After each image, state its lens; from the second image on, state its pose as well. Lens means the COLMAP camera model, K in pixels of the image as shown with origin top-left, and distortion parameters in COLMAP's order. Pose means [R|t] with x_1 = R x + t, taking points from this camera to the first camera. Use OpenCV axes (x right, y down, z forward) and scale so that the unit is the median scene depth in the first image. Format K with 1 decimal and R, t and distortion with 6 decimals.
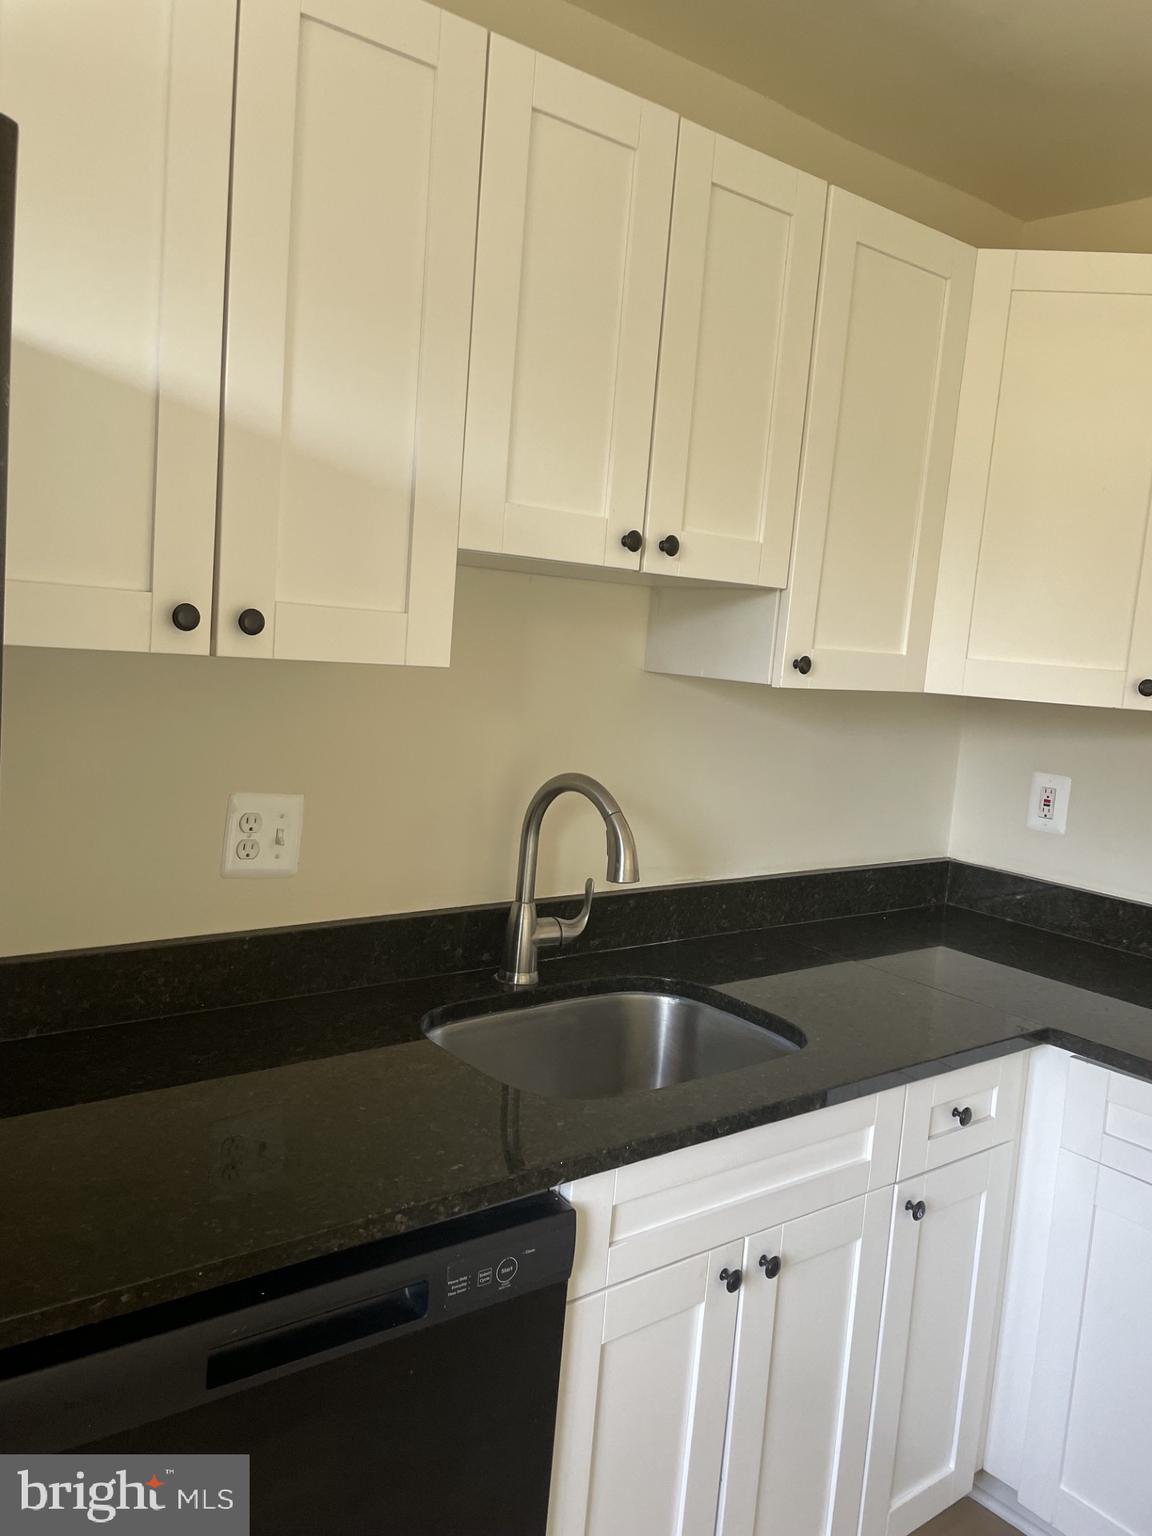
lens RADIAL K [[1160.0, 0, 570.6], [0, 1160.0, 751.9], [0, 0, 1]] dist [0.091749, -0.133489]
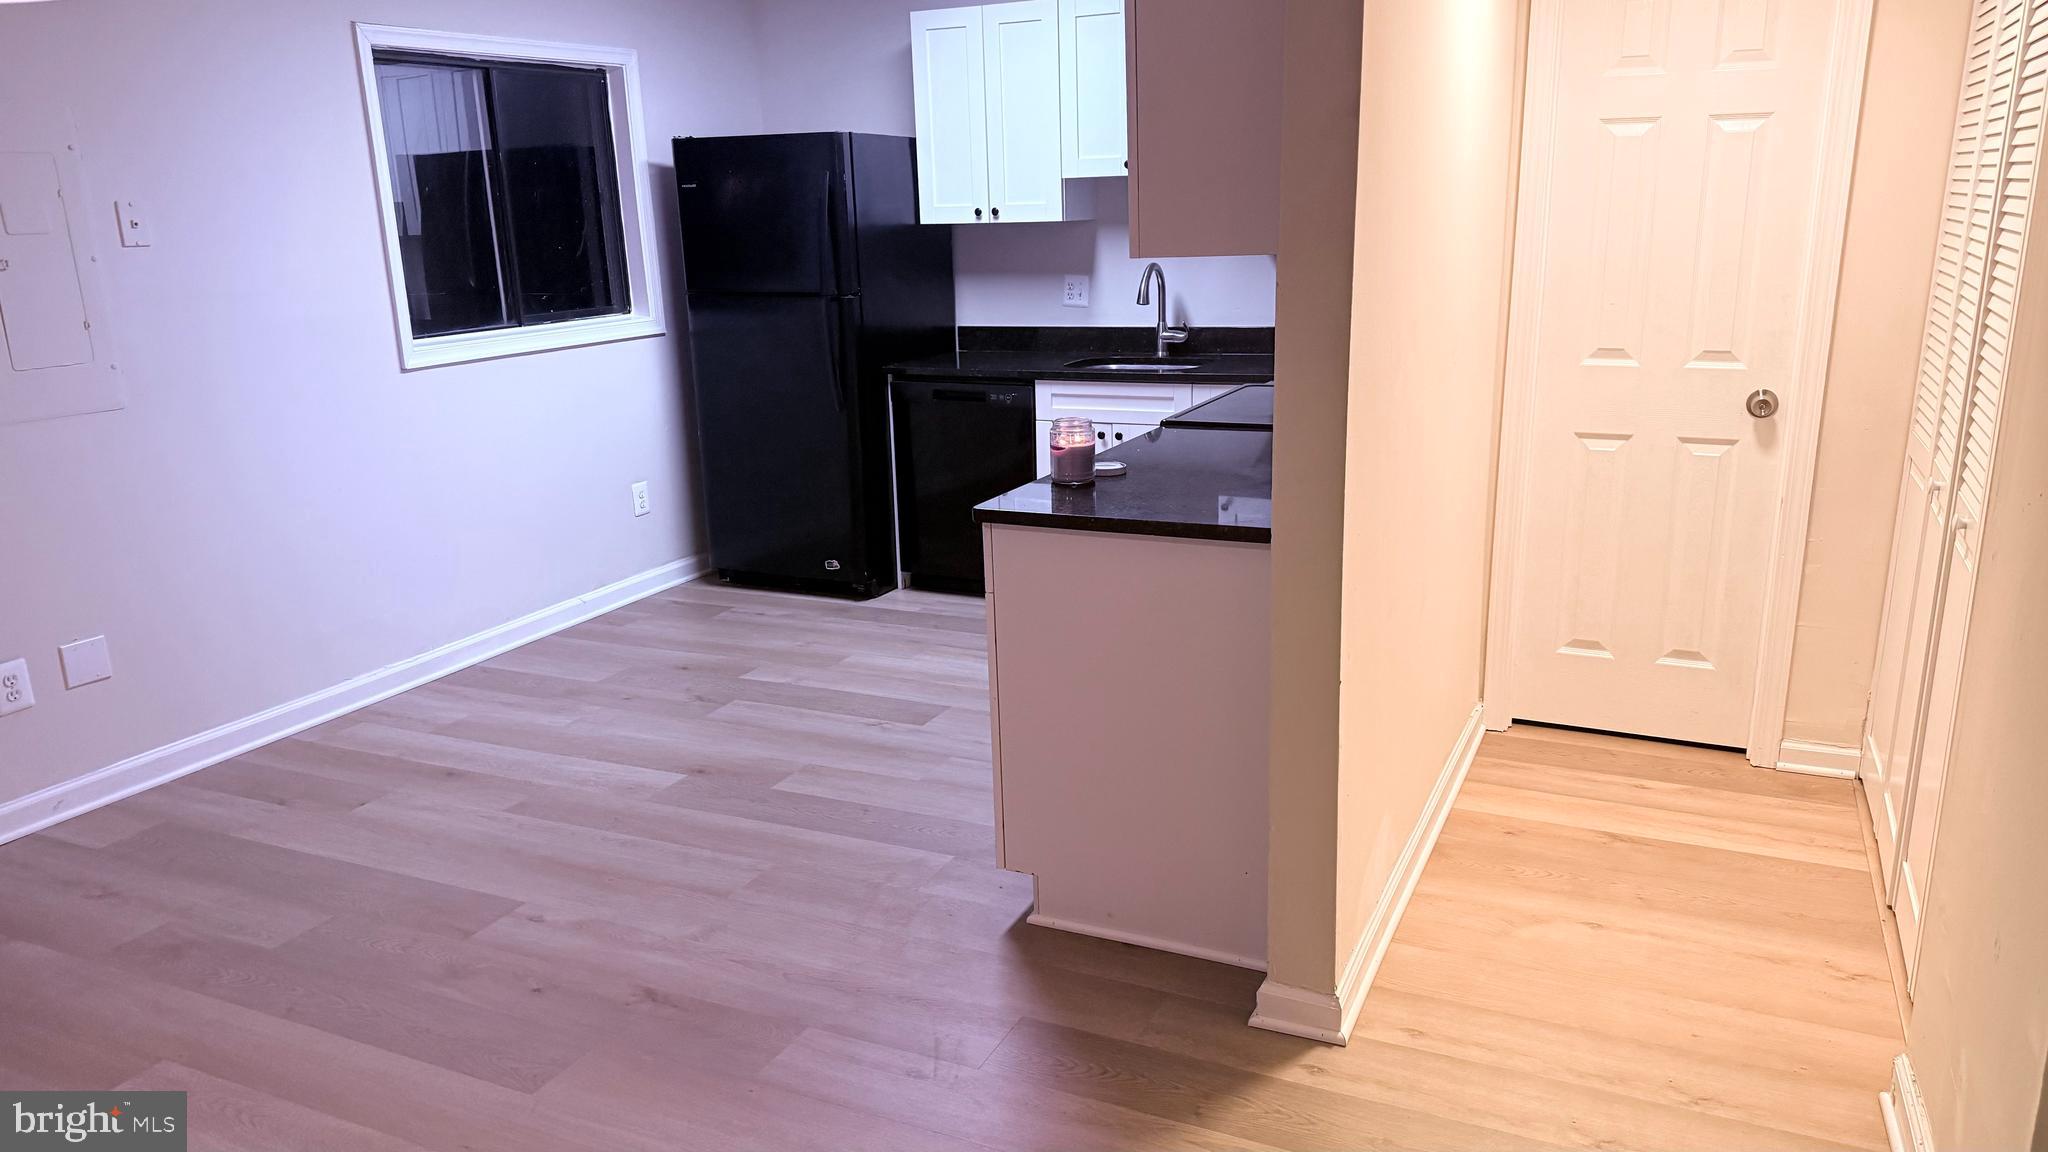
lens RADIAL K [[1435.3, 0, 1024.0], [0, 1435.3, 576.0], [0, 0, 1]] dist [0.157992, 0.000009]
pose [[0.441730, 0.138461, -0.886399, 2.798678], [-0.030236, 0.989755, 0.139538, 0.265468], [0.896638, -0.034837, 0.441391, -0.636862]]
